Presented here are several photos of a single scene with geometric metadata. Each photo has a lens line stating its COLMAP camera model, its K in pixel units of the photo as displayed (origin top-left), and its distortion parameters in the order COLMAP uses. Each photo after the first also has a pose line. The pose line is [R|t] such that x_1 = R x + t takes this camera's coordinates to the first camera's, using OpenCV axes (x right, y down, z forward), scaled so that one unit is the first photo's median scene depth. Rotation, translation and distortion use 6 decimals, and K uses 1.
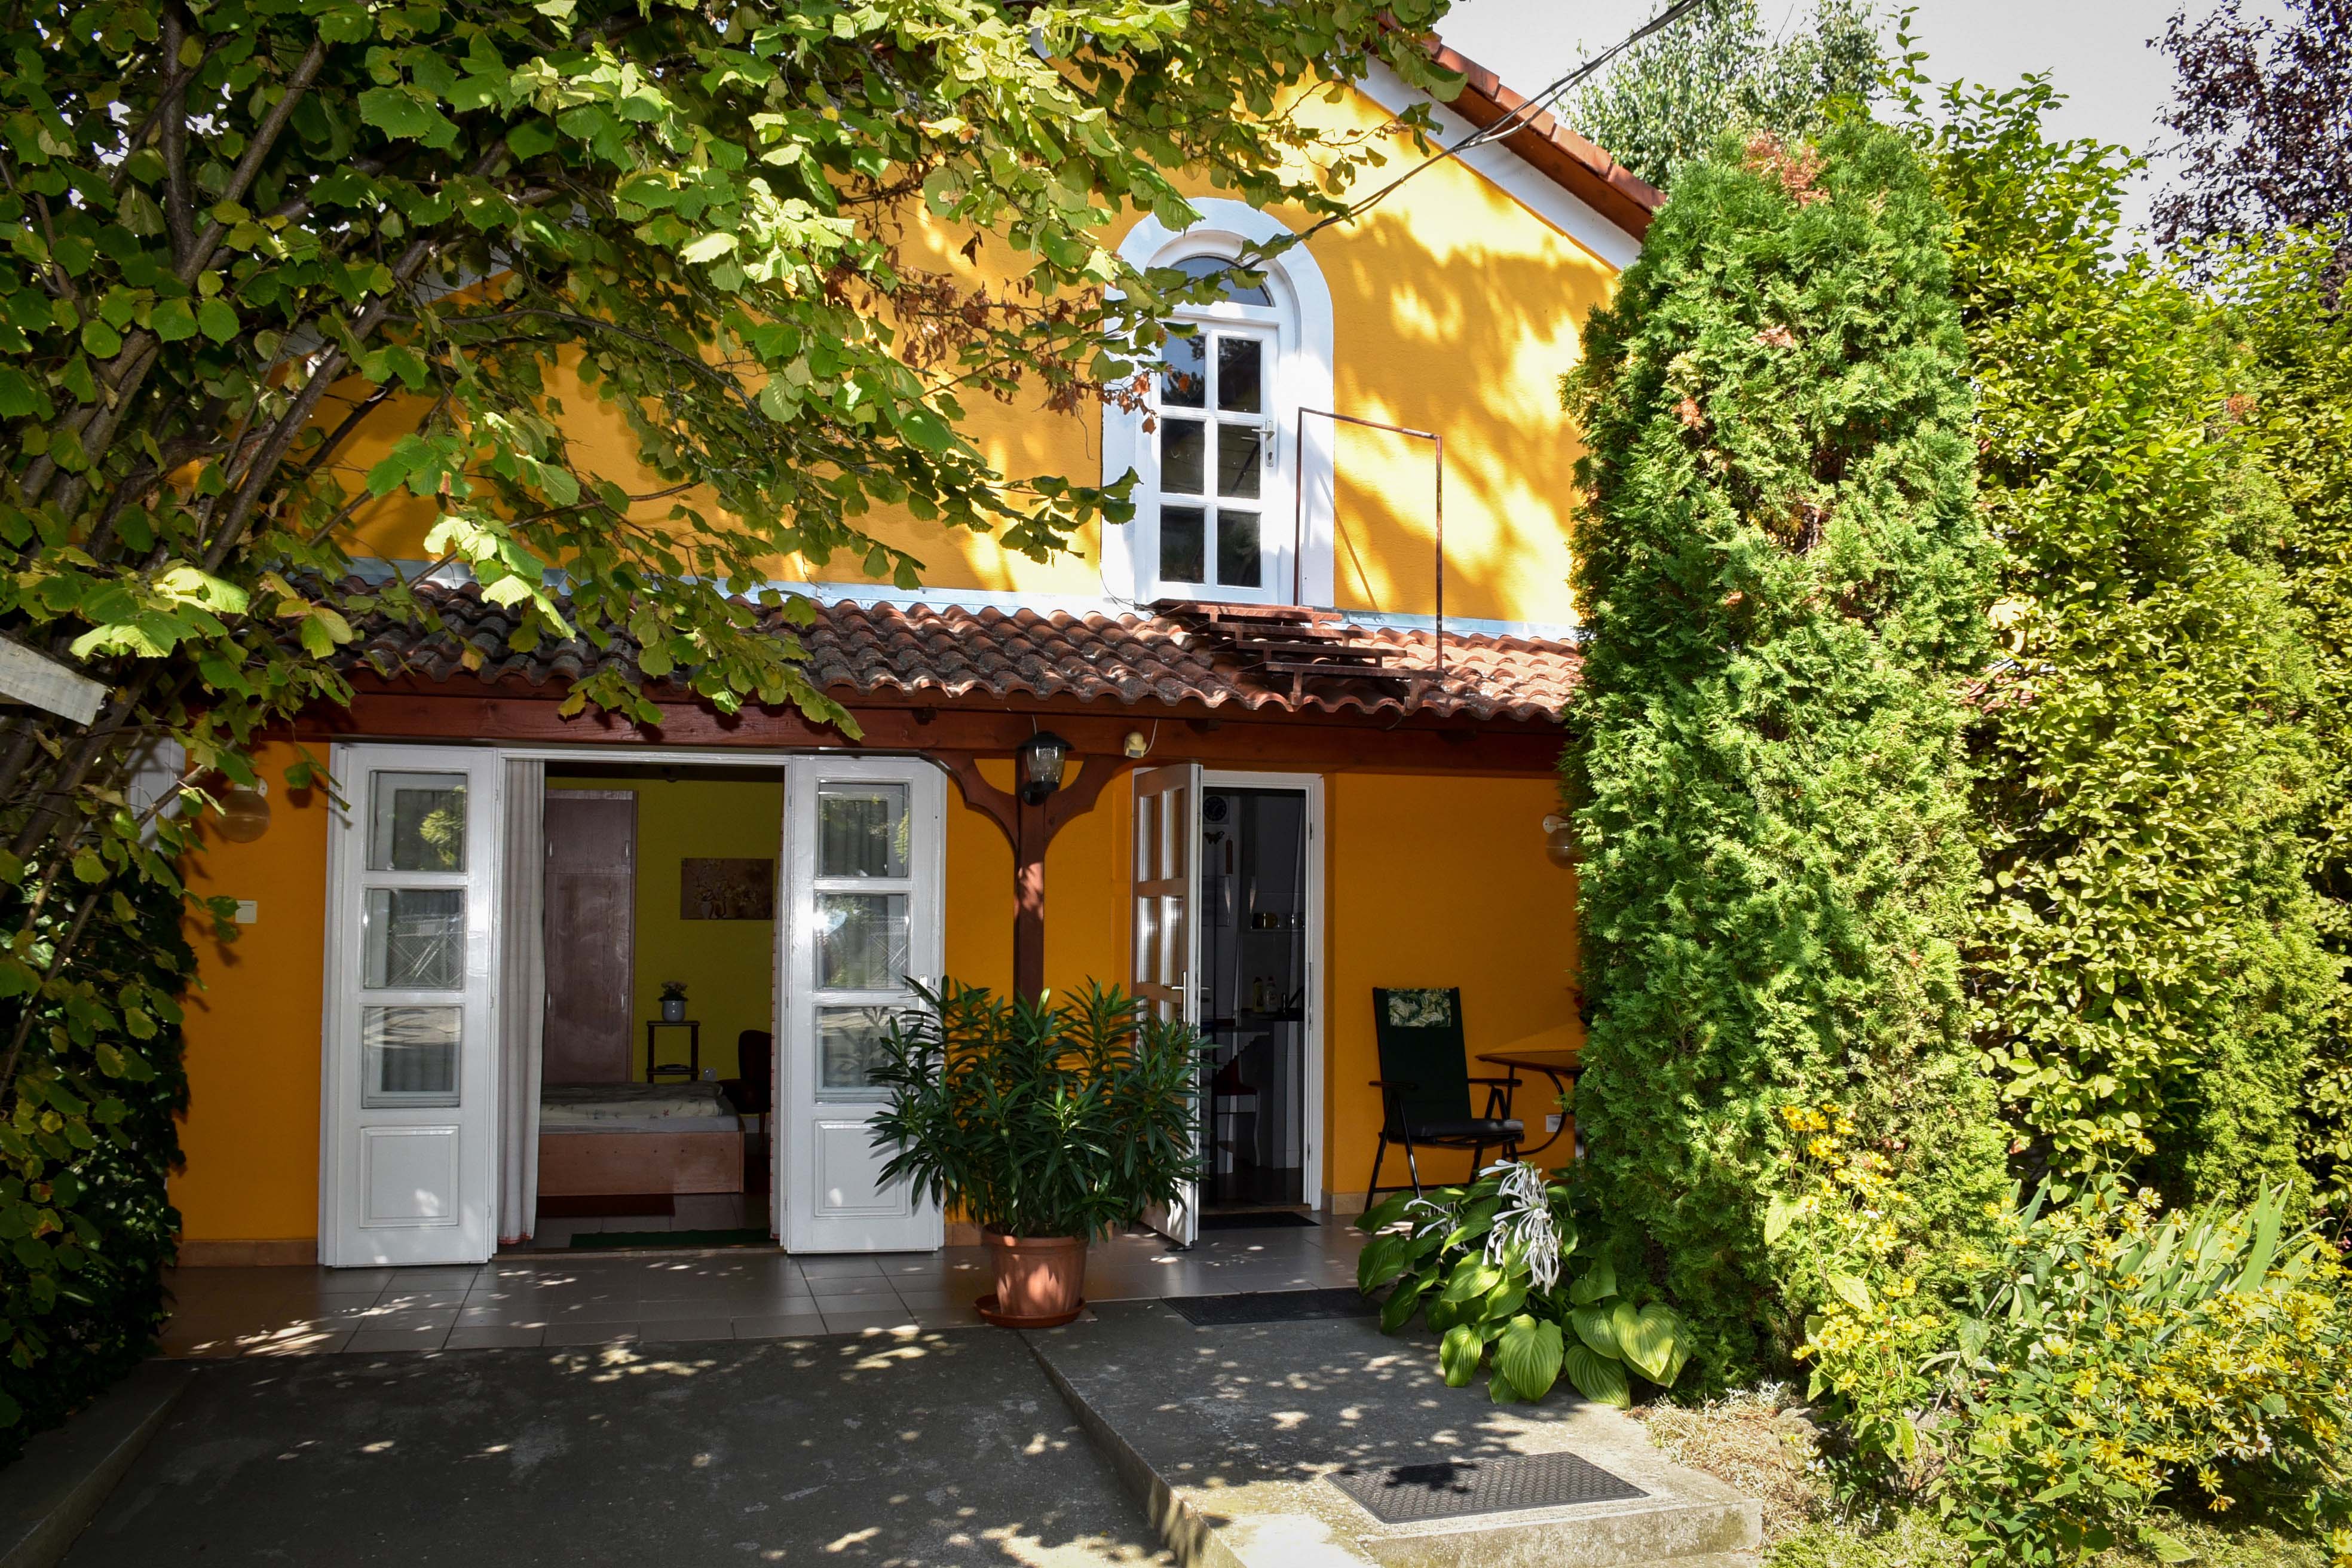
lens RADIAL K [[1814.9, 0, 1173.3], [0, 1814.9, 774.4], [0, 0, 1]] dist [-0.148914, 0.082634]
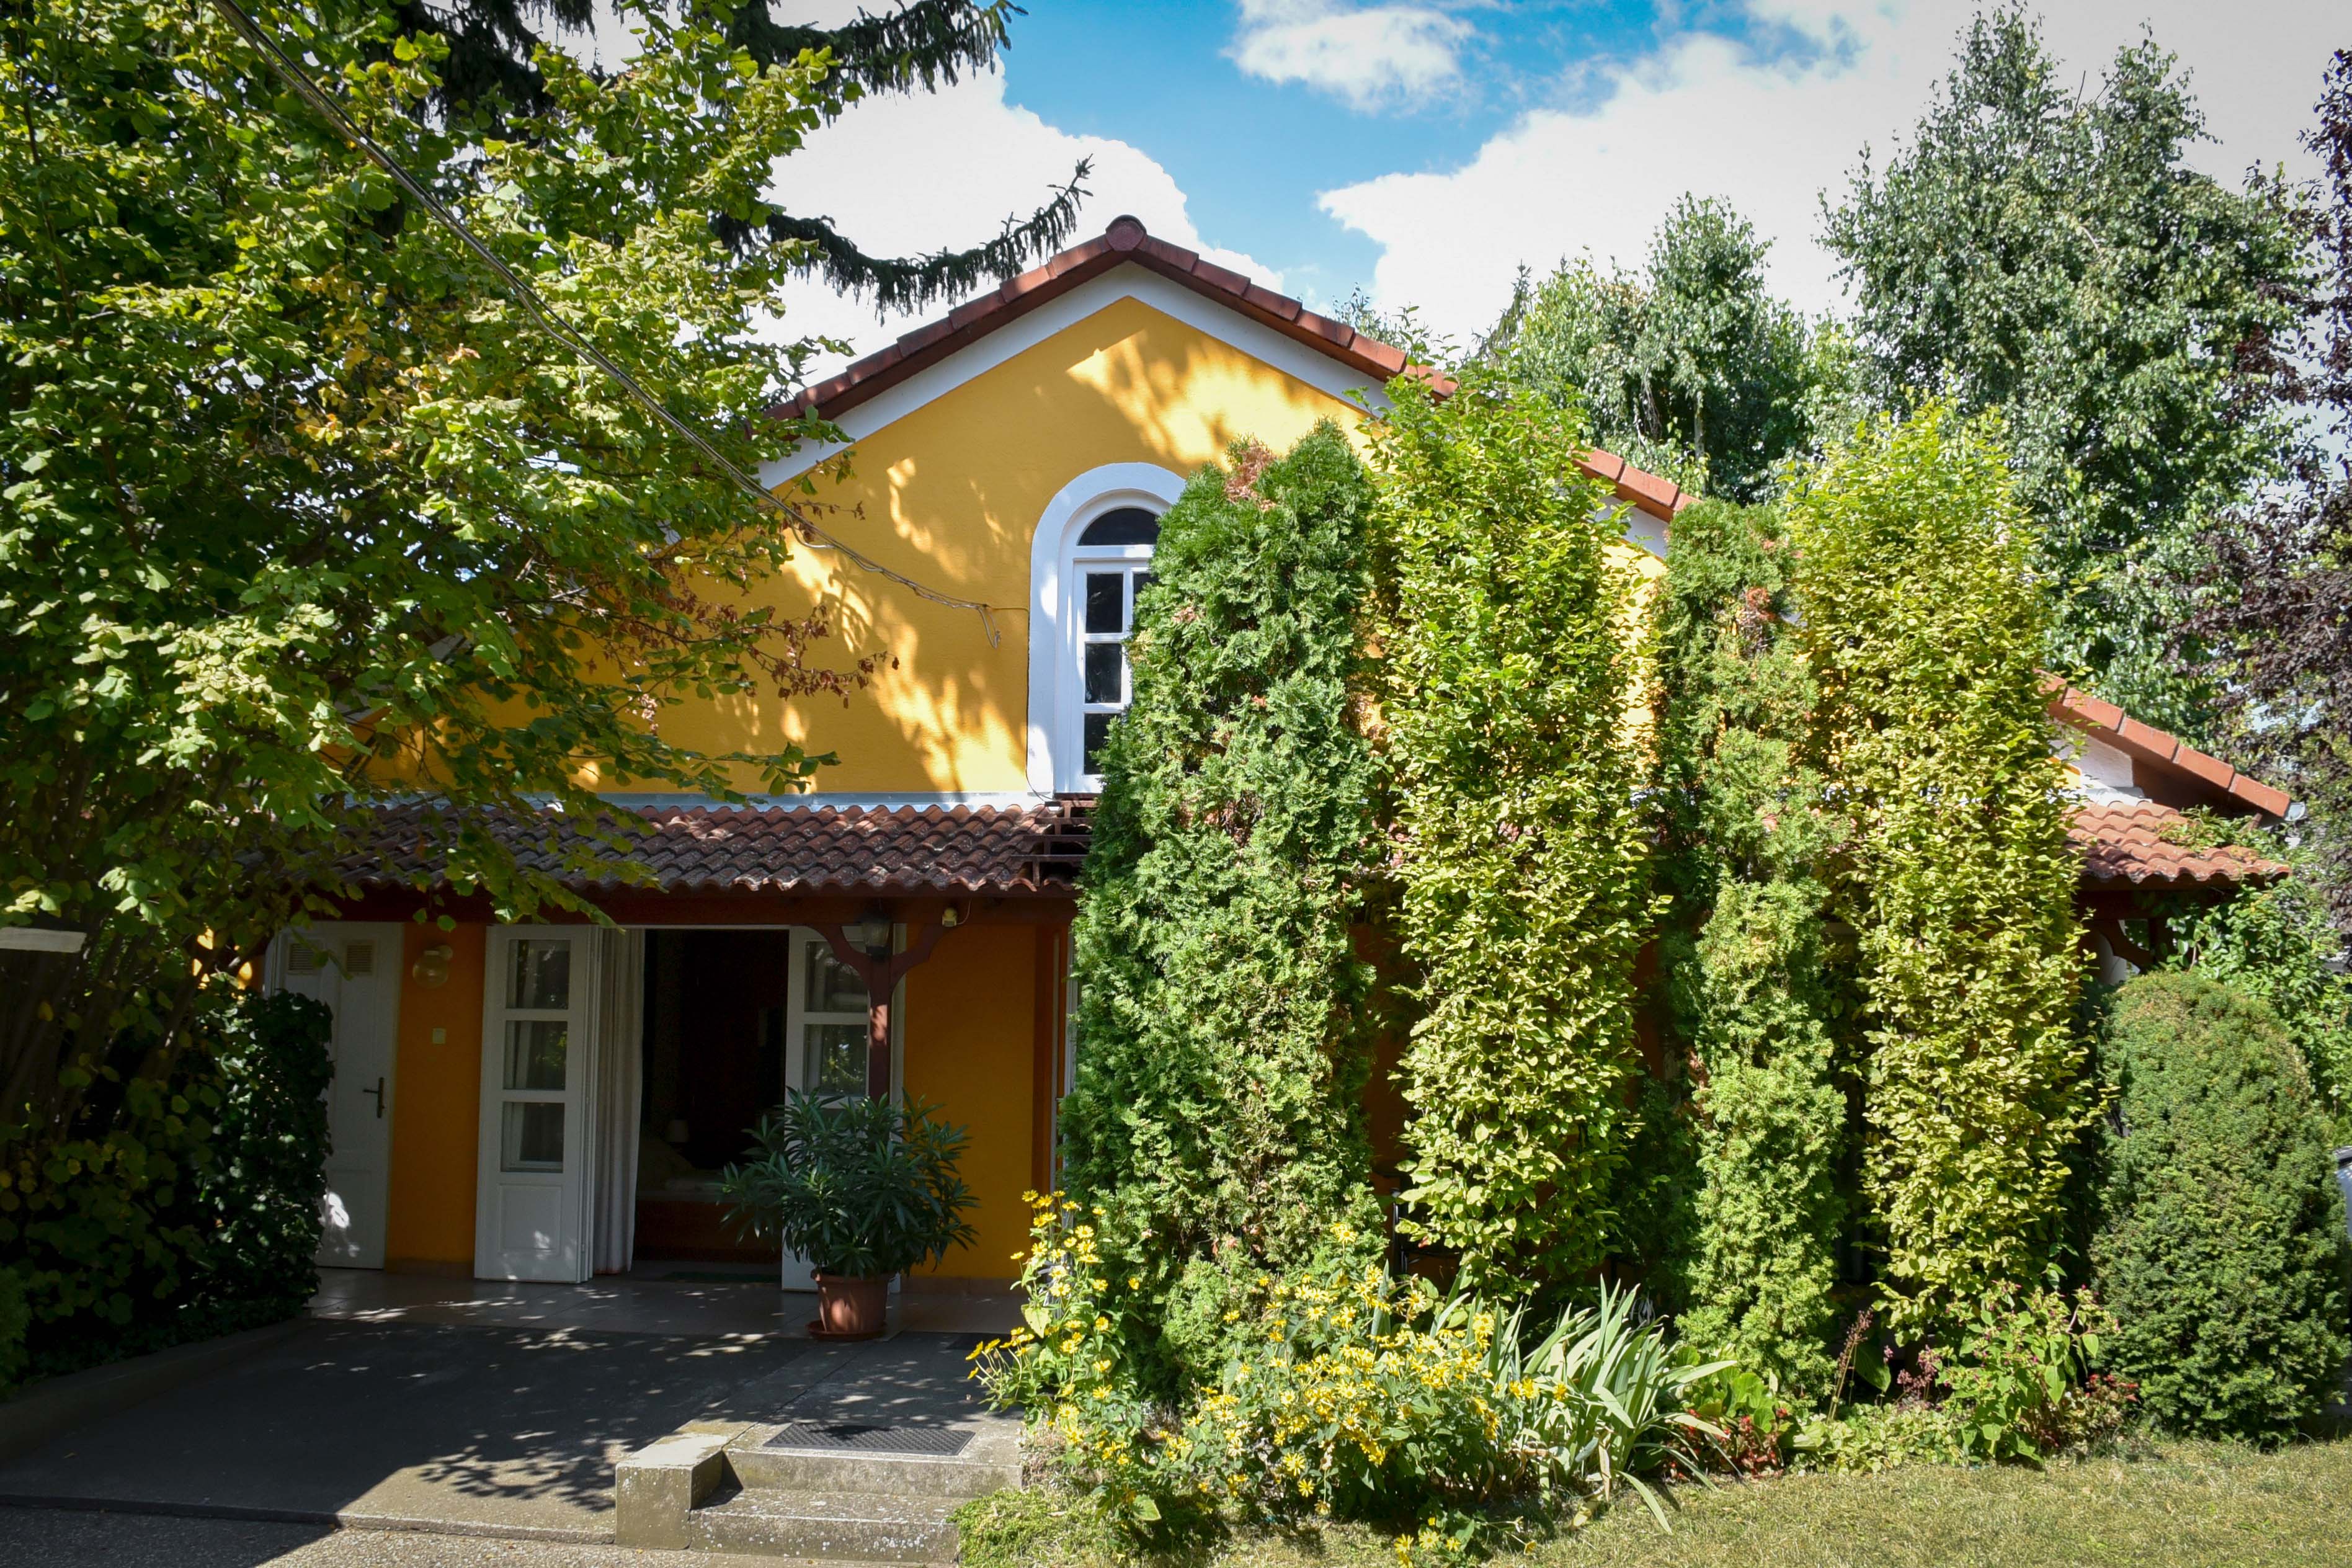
lens RADIAL K [[1814.9, 0, 1177.2], [0, 1814.9, 790.2], [0, 0, 1]] dist [-0.148914, 0.082634]
pose [[0.935462, -0.046337, -0.350375, 0.818358], [0.029607, 0.998158, -0.052960, -0.045593], [0.352184, 0.039168, 0.935111, -0.268718]]
